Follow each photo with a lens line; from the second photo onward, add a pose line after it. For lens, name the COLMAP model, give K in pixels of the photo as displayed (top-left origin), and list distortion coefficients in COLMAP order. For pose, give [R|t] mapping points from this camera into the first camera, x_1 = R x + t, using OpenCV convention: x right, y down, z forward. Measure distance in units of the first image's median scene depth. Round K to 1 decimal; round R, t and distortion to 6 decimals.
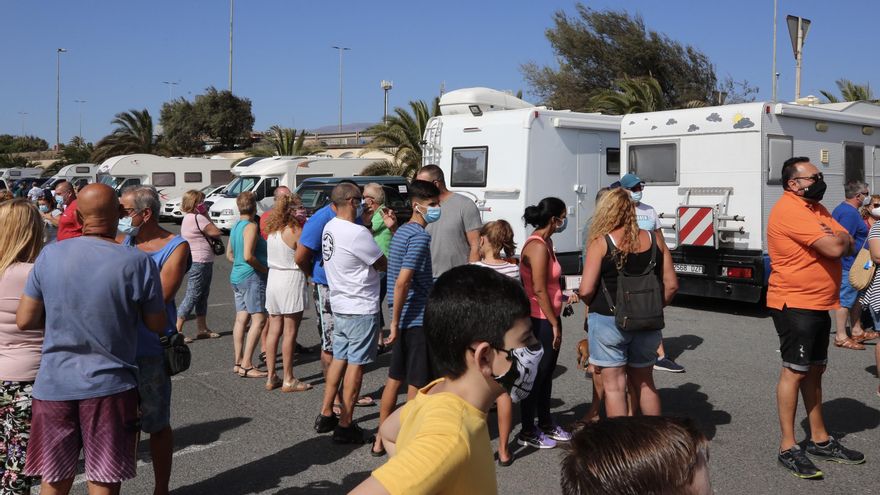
lens RADIAL K [[874.7, 0, 440.0], [0, 874.7, 247.5], [0, 0, 1]] dist [0.035919, 0.008483]
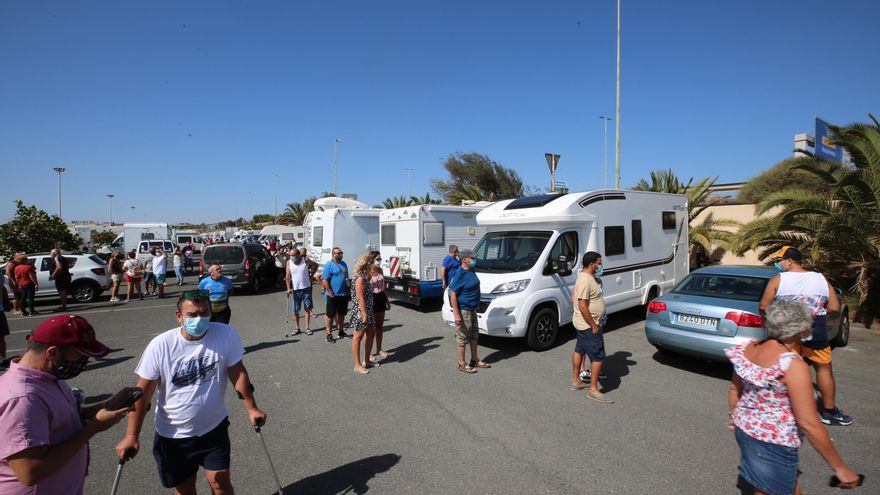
lens RADIAL K [[427.3, 0, 440.0], [0, 427.3, 247.5], [0, 0, 1]] dist [-0.029911, 0.000908]
pose [[0.995717, -0.010788, -0.091825, 0.418291], [0.007331, 0.999254, -0.037904, -0.026944], [0.092166, 0.037068, 0.995053, 0.038120]]
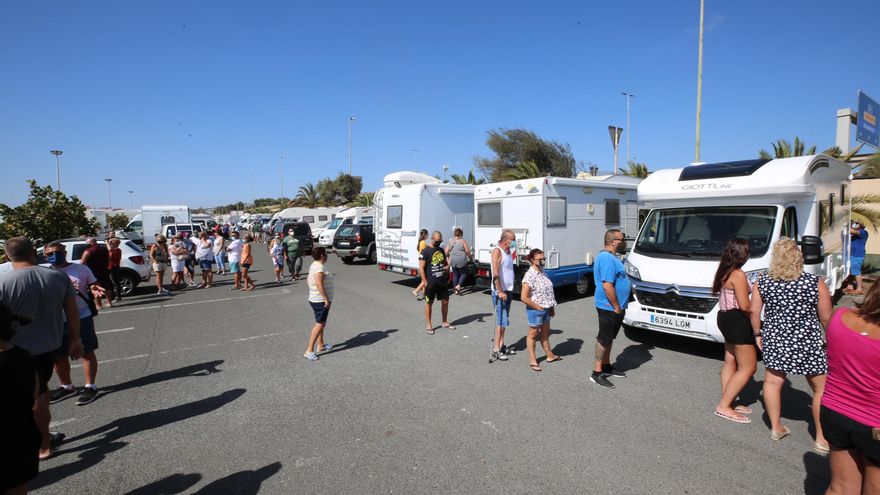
lens RADIAL K [[427.3, 0, 440.0], [0, 427.3, 247.5], [0, 0, 1]] dist [-0.029911, 0.000908]
pose [[0.996229, -0.014085, -0.085617, 0.201679], [0.014304, 0.999896, 0.001948, -0.031876], [0.085581, -0.003165, 0.996326, 0.157036]]
